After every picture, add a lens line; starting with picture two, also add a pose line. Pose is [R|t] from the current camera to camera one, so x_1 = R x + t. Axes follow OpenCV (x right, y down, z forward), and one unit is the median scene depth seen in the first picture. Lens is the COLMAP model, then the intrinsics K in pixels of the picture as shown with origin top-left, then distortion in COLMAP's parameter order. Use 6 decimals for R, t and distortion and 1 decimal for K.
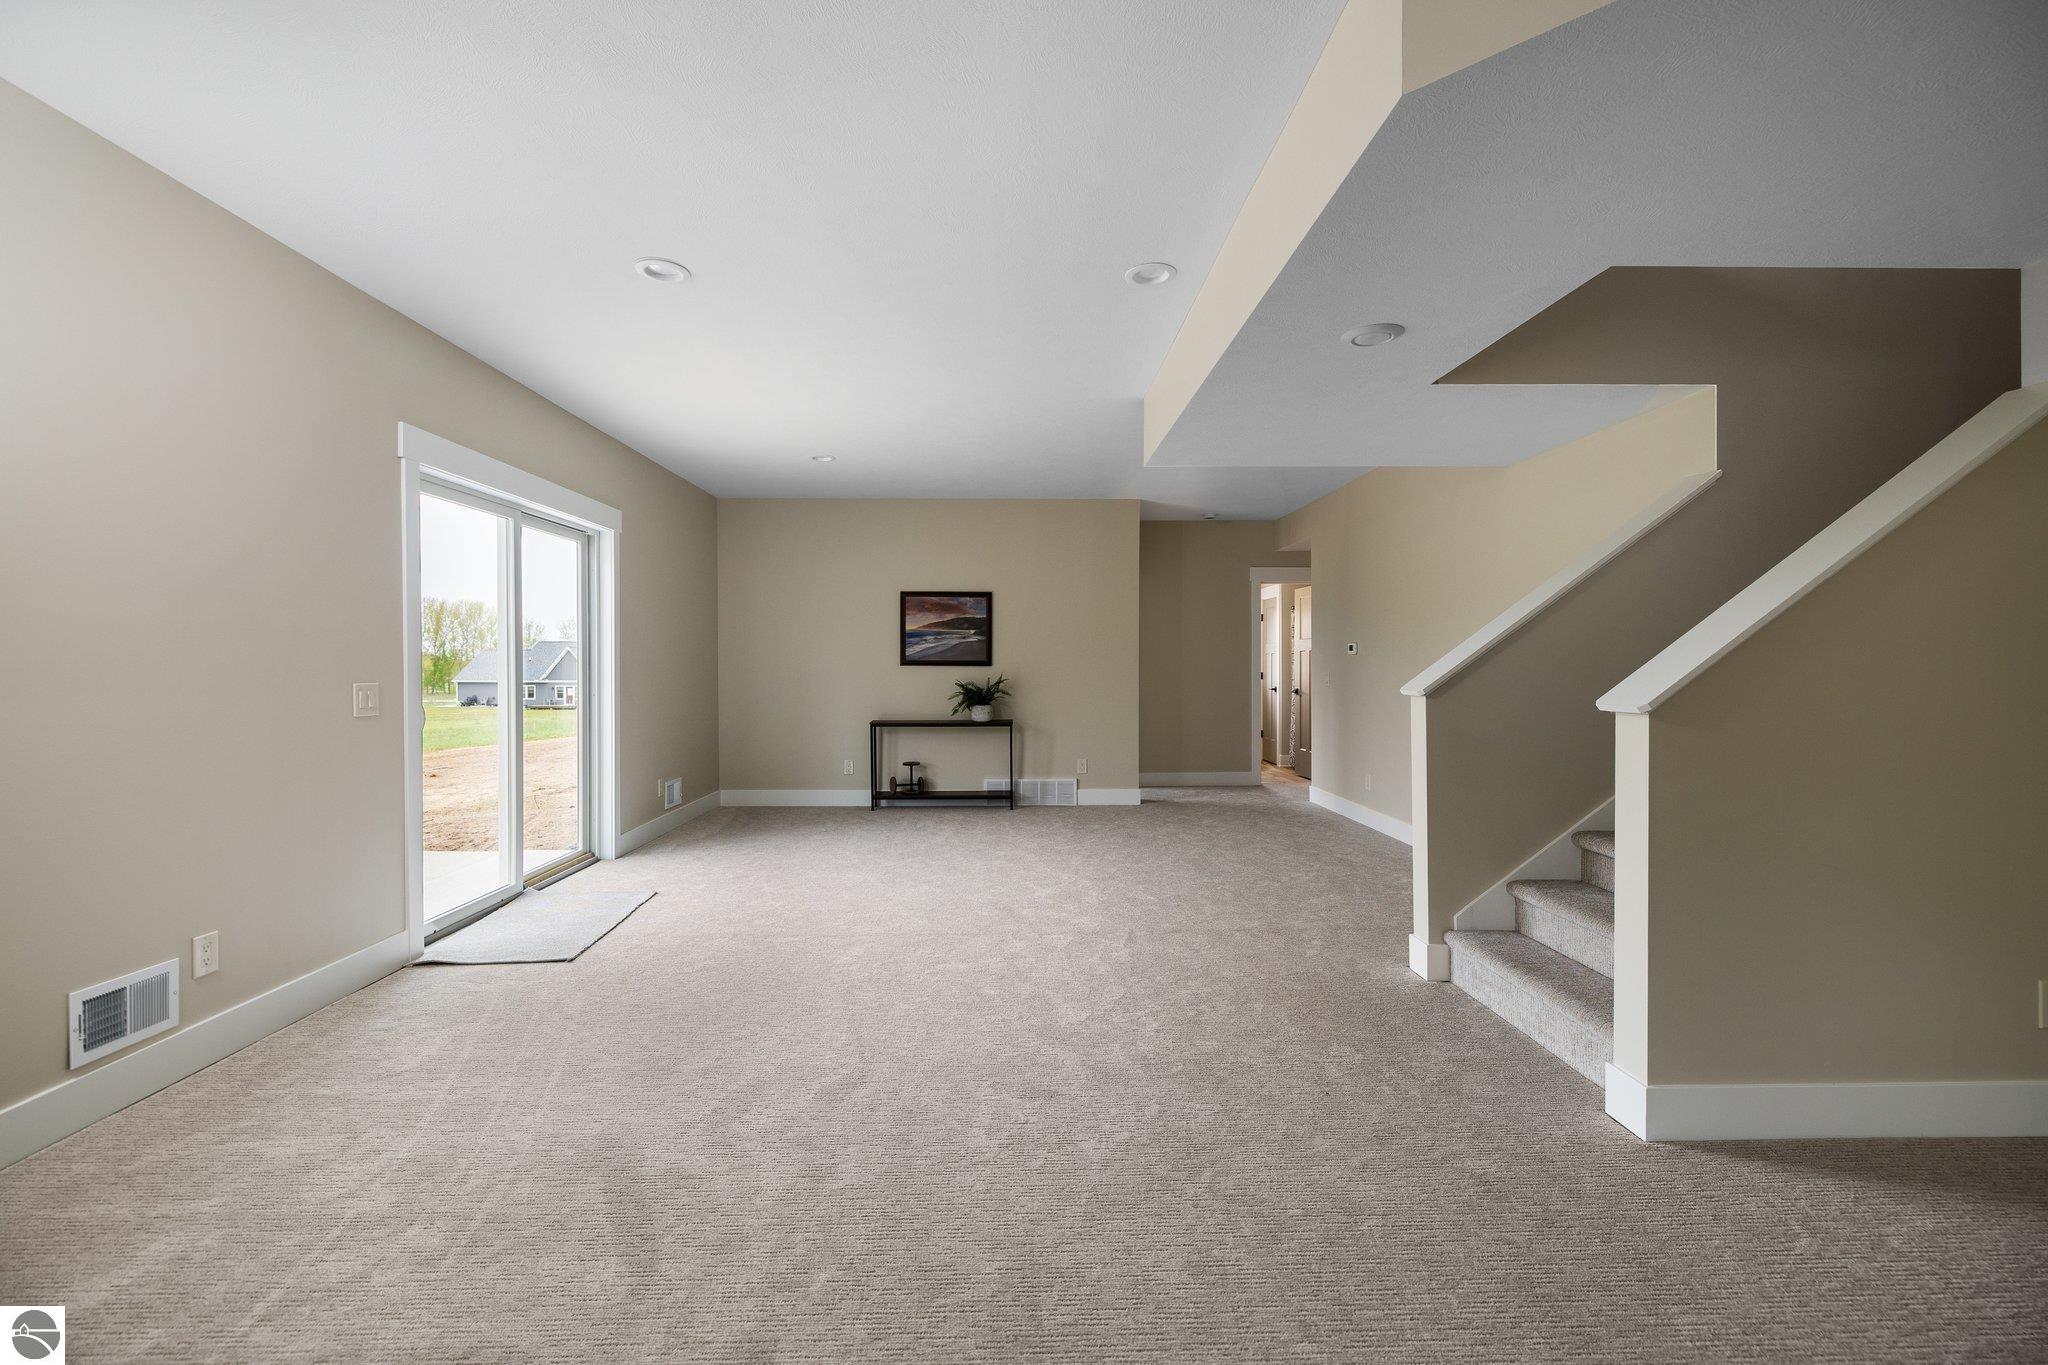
lens RADIAL K [[861.3, 0, 1025.1], [0, 861.3, 665.5], [0, 0, 1]] dist [0.000454, -0.000043]
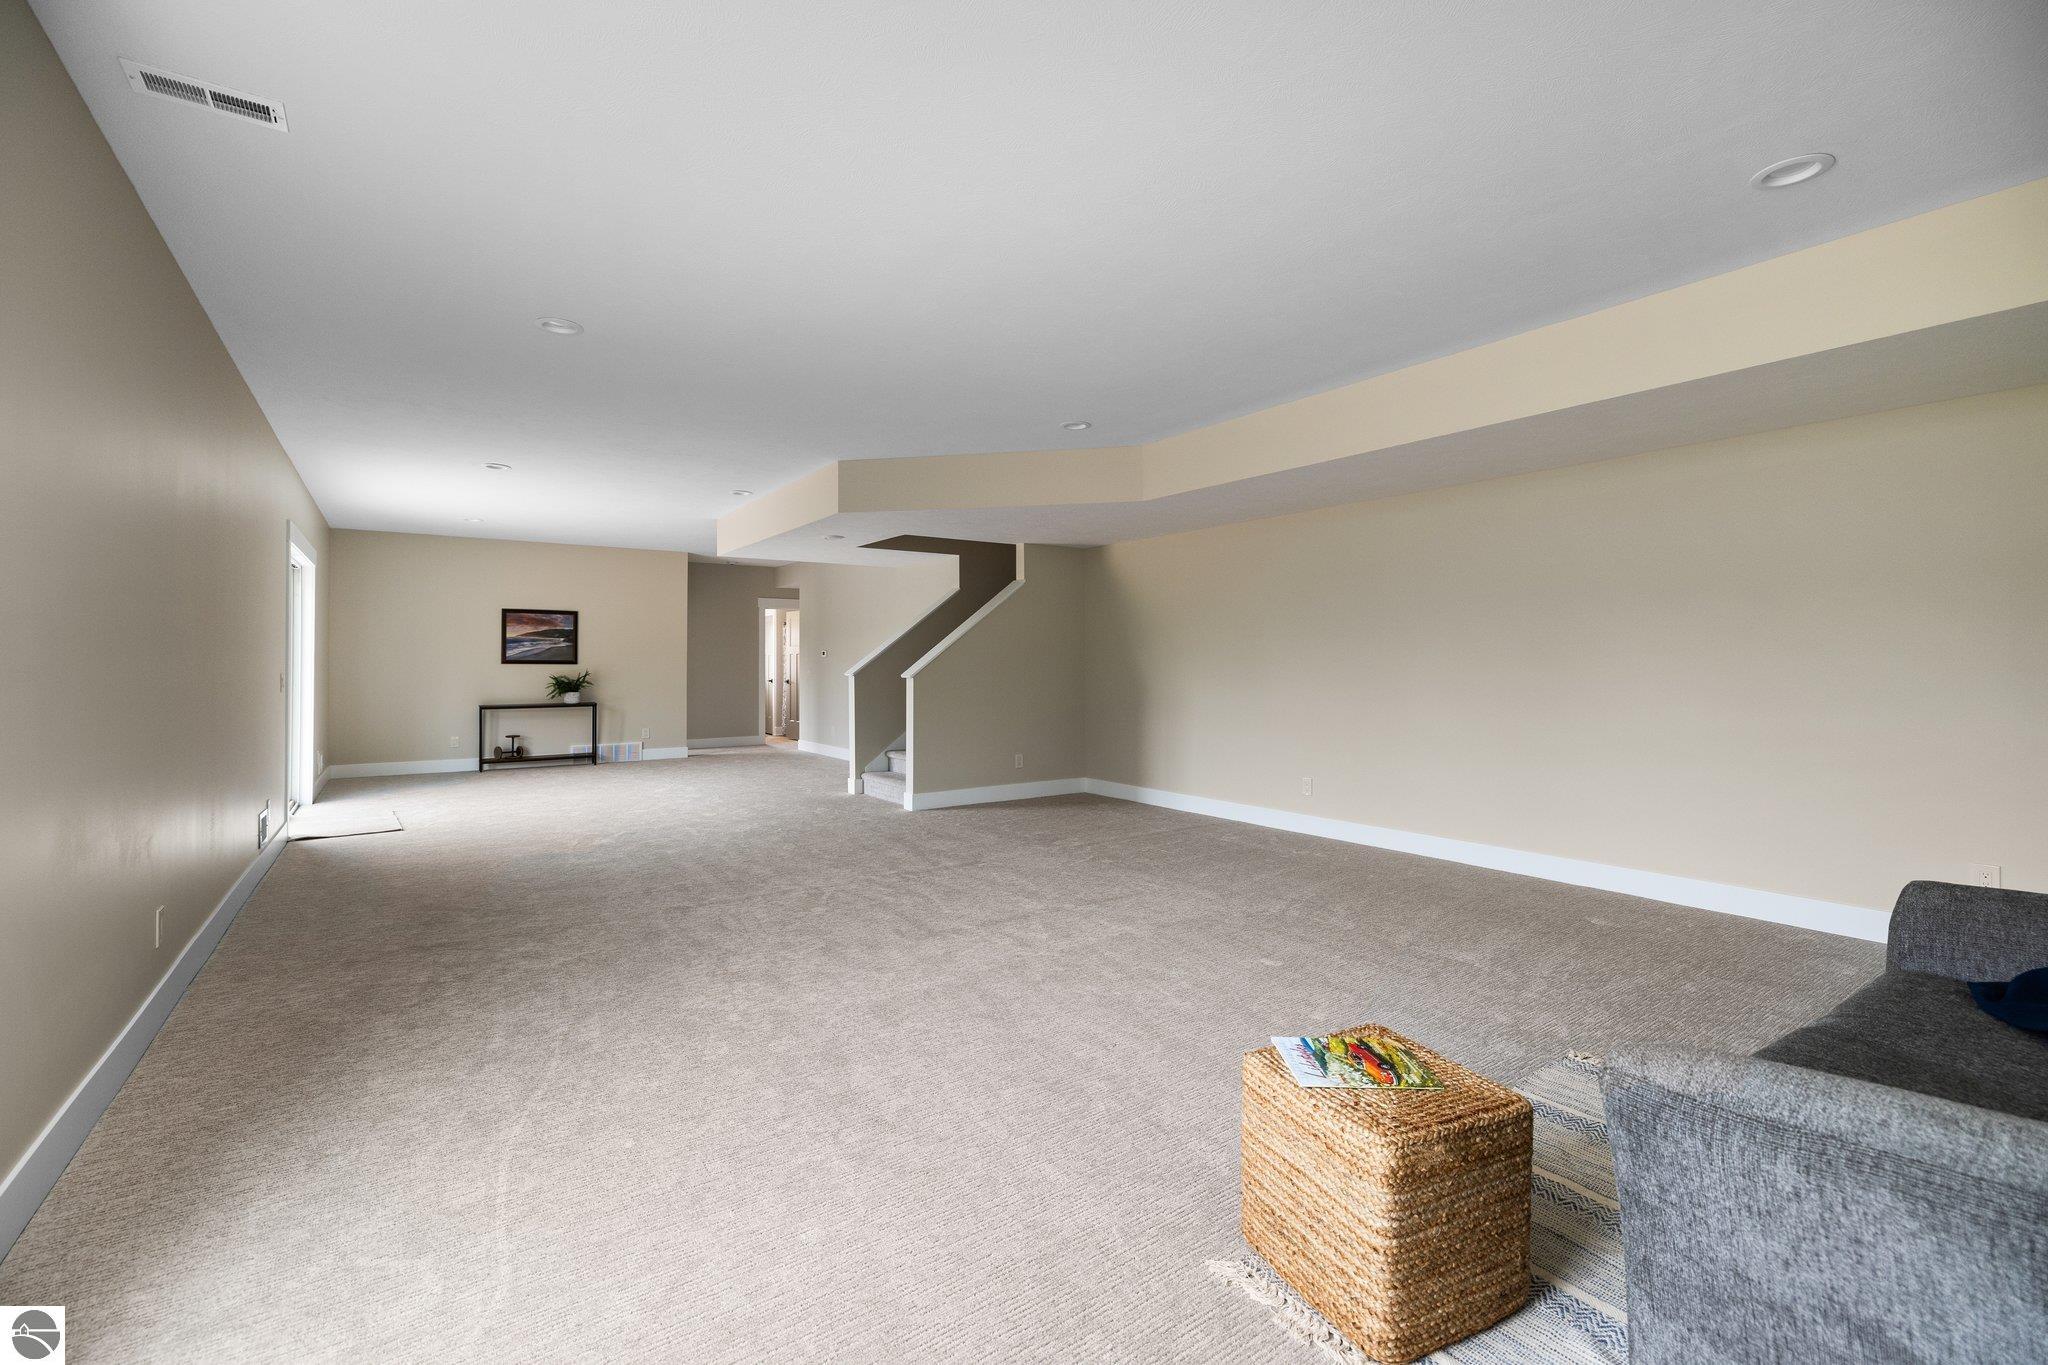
lens RADIAL K [[861.3, 0, 1025.1], [0, 861.3, 665.5], [0, 0, 1]] dist [0.000454, -0.000043]
pose [[0.829848, -0.001268, 0.557988, -0.216766], [0.000515, 0.999999, 0.001508, 0.001145], [-0.557989, -0.000964, 0.829848, -0.570145]]
